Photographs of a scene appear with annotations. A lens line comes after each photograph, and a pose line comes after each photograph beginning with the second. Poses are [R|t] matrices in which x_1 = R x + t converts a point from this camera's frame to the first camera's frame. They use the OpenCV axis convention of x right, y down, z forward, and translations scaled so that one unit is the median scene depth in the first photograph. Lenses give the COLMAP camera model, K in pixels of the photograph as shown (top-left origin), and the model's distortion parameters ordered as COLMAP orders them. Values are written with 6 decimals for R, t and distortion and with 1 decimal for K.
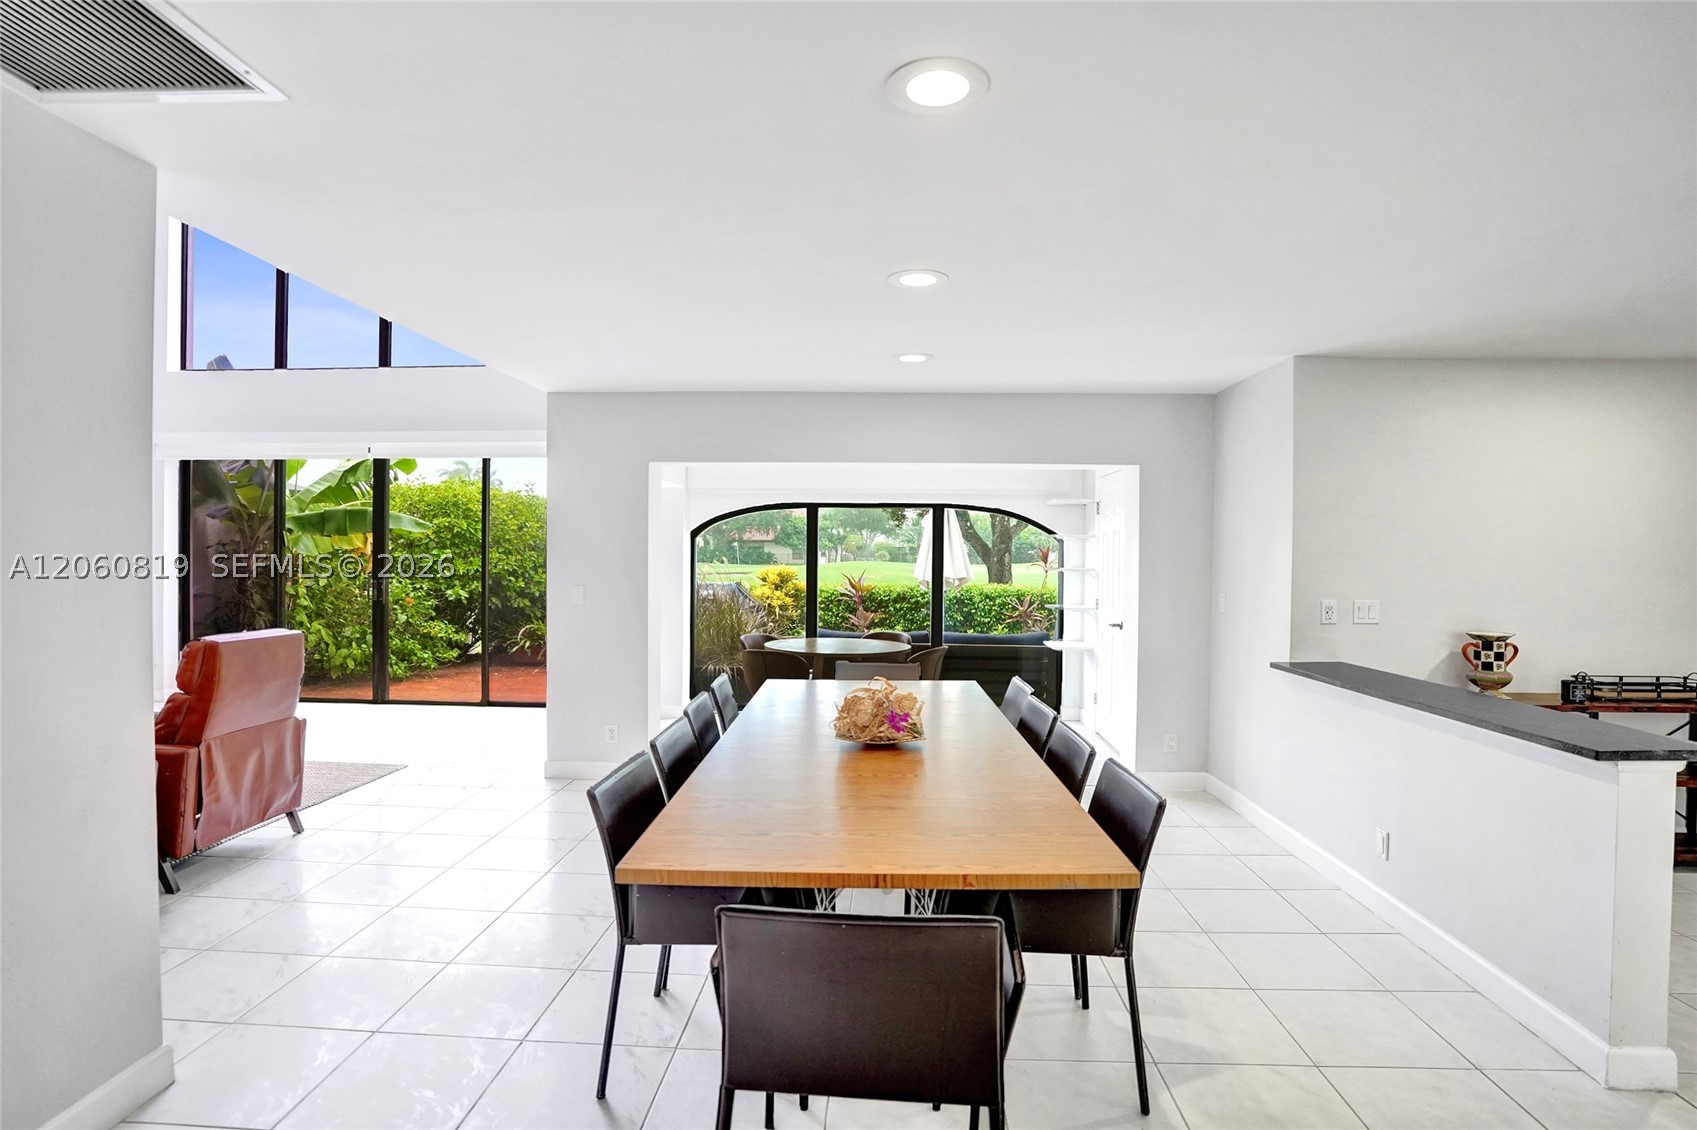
lens RADIAL K [[889.3, 0, 849.5], [0, 889.3, 559.4], [0, 0, 1]] dist [-0.080136, 0.032882]
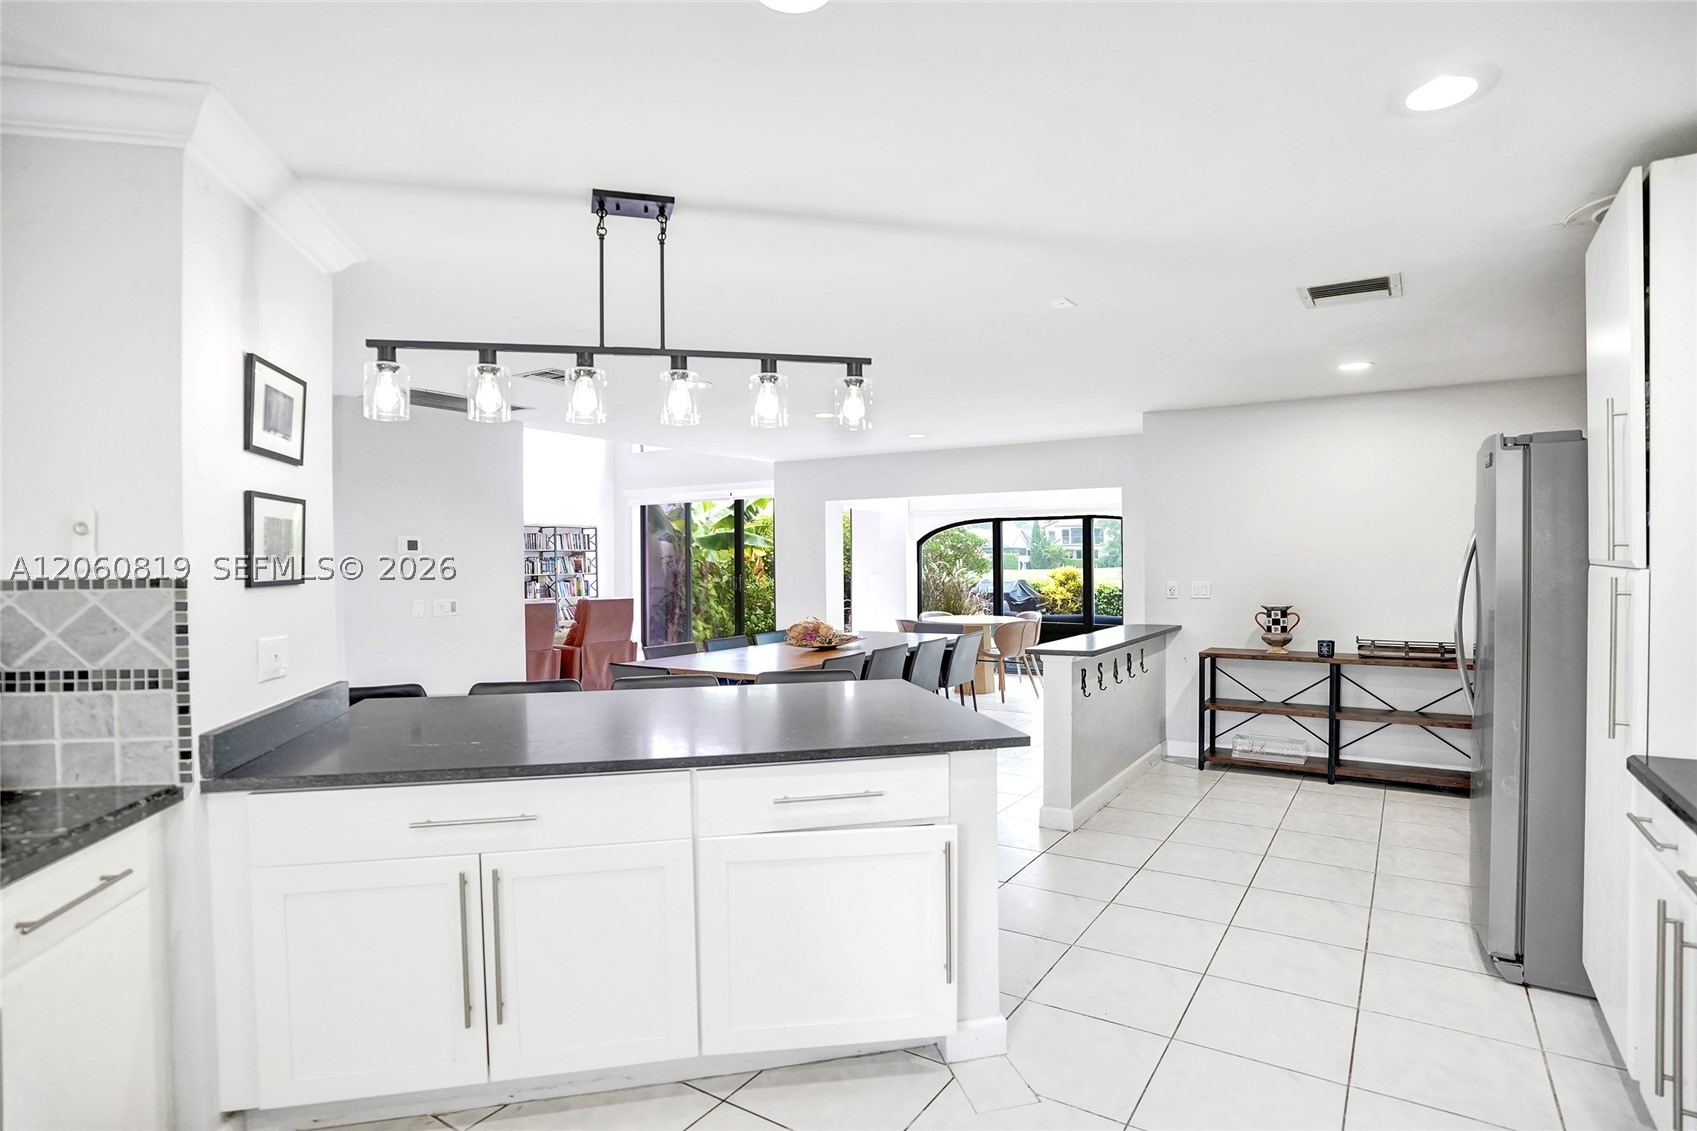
lens RADIAL K [[871.2, 0, 851.4], [0, 871.2, 558.6], [0, 0, 1]] dist [-0.083889, 0.030687]
pose [[0.862436, -0.015467, -0.505929, 0.425586], [0.011449, 0.999873, -0.011051, 0.009988], [0.506036, 0.003739, 0.862504, -0.247636]]
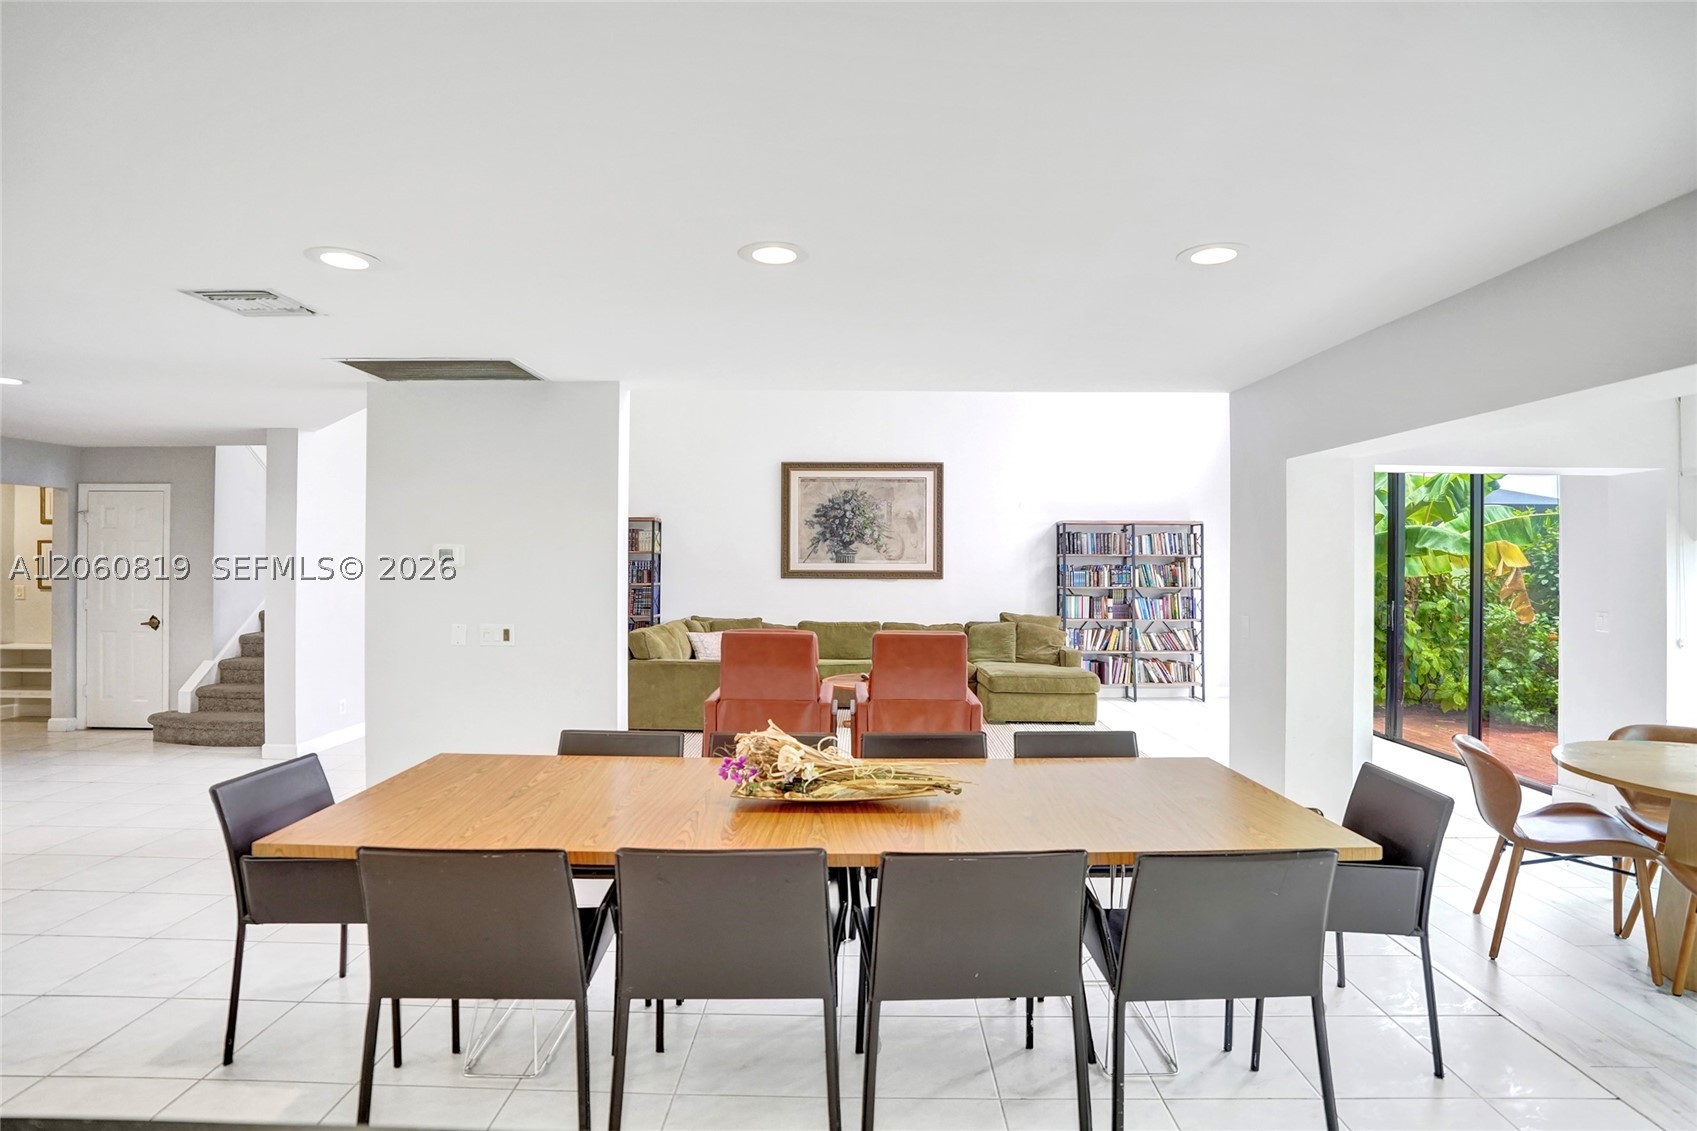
lens RADIAL K [[889.3, 0, 849.5], [0, 889.3, 559.9], [0, 0, 1]] dist [-0.080136, 0.032882]
pose [[0.033547, -0.006686, -0.999415, 0.346205], [-0.013666, 0.999881, -0.007148, -0.008987], [0.999344, 0.013898, 0.033452, 0.406677]]
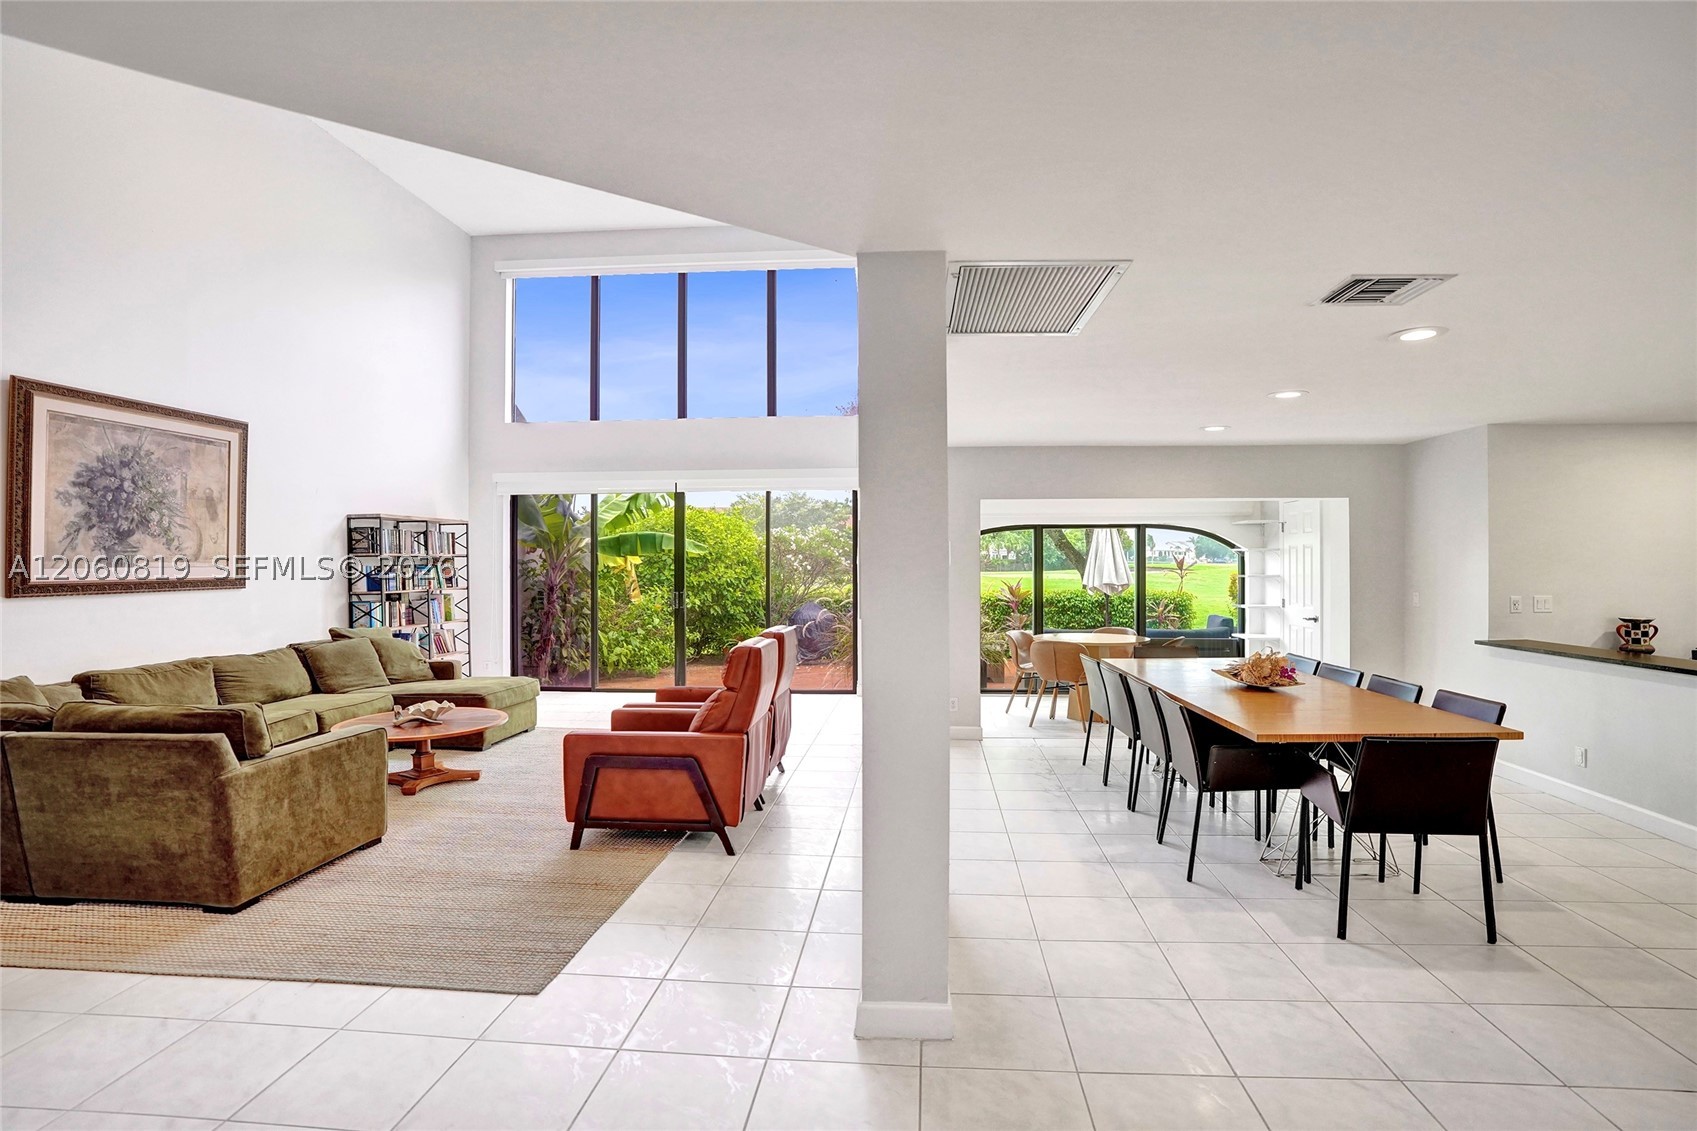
lens RADIAL K [[871.2, 0, 851.4], [0, 871.2, 558.6], [0, 0, 1]] dist [-0.083889, 0.030687]
pose [[0.999163, -0.011993, -0.039118, -0.248423], [0.011573, 0.999873, -0.010929, -0.006055], [0.039245, 0.010468, 0.999175, -0.209339]]
